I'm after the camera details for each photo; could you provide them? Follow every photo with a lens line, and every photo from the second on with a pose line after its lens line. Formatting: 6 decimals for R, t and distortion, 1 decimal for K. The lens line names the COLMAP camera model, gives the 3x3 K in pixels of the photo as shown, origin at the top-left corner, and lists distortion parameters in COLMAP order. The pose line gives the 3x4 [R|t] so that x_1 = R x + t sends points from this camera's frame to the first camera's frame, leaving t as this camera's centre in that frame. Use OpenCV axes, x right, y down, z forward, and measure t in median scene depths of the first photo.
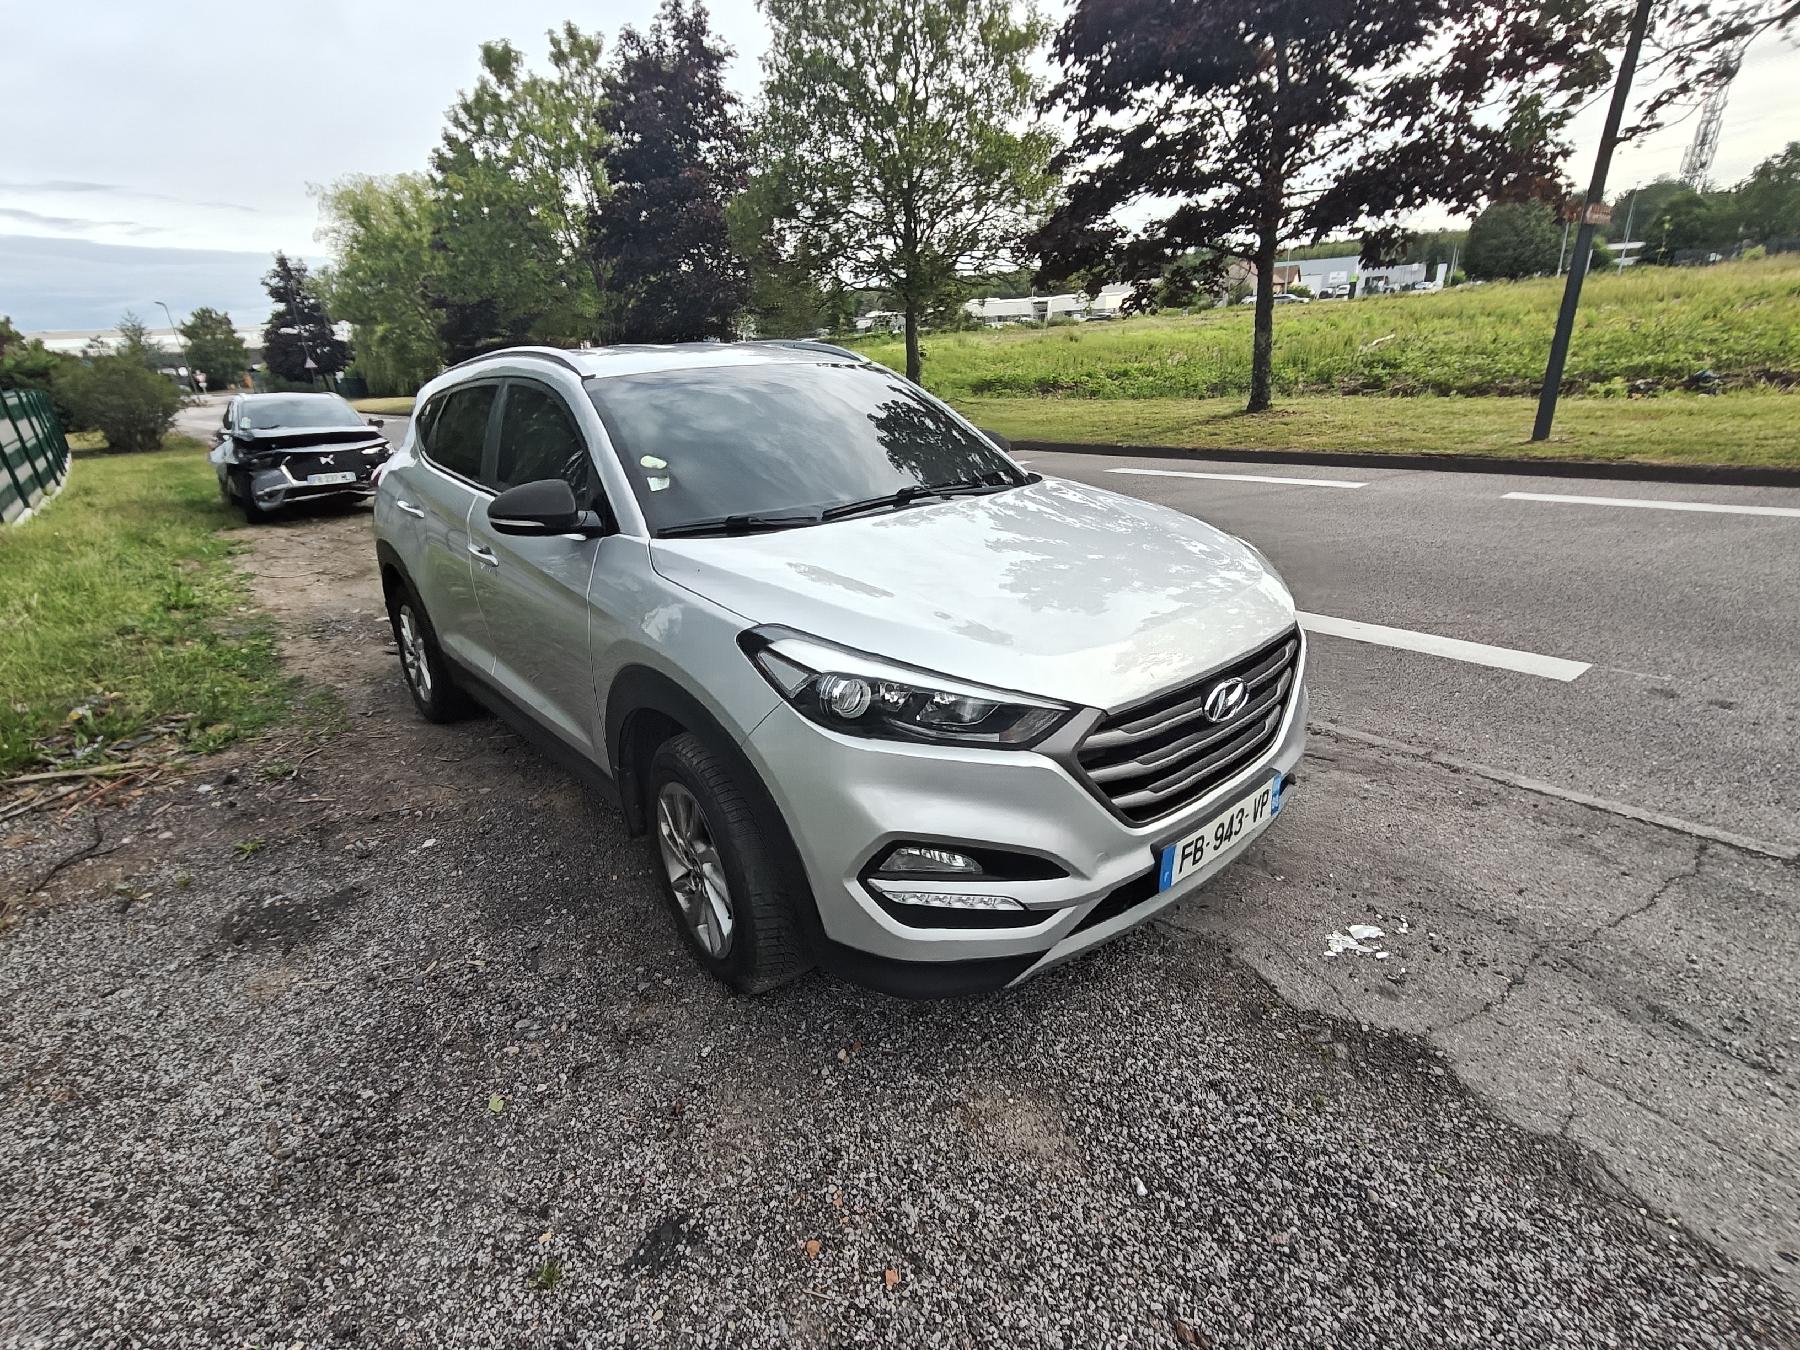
lens RADIAL K [[879.0, 0, 898.6], [0, 879.0, 686.1], [0, 0, 1]] dist [-0.011101, 0.013783]
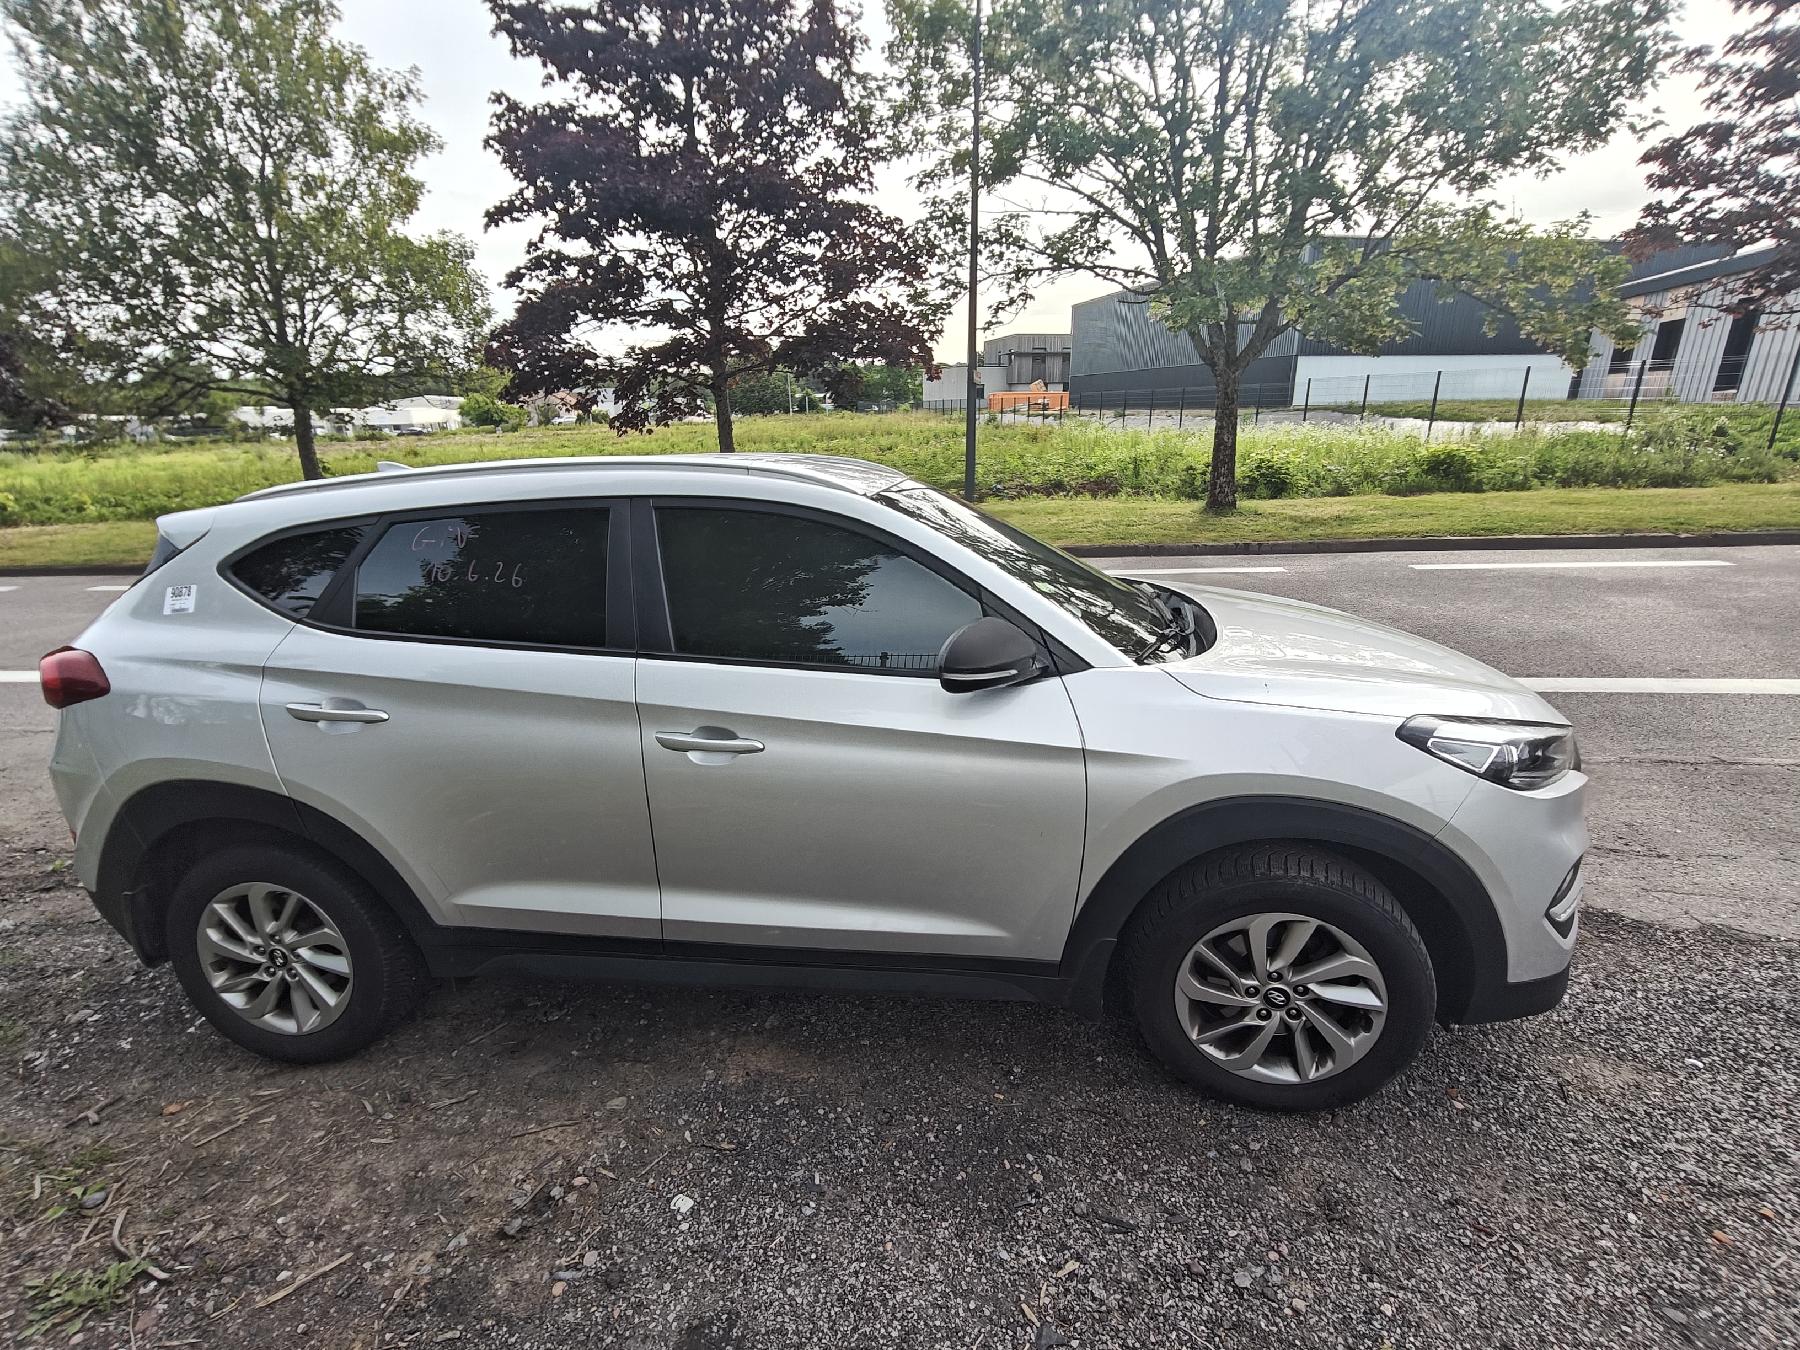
lens RADIAL K [[859.7, 0, 900.0], [0, 859.7, 675.0], [0, 0, 1]] dist [-0.005402, 0.013022]
pose [[0.728128, -0.155662, 0.667532, -0.296824], [0.239843, 0.970167, -0.035381, -0.053546], [-0.642110, 0.185865, 0.743740, 0.149043]]
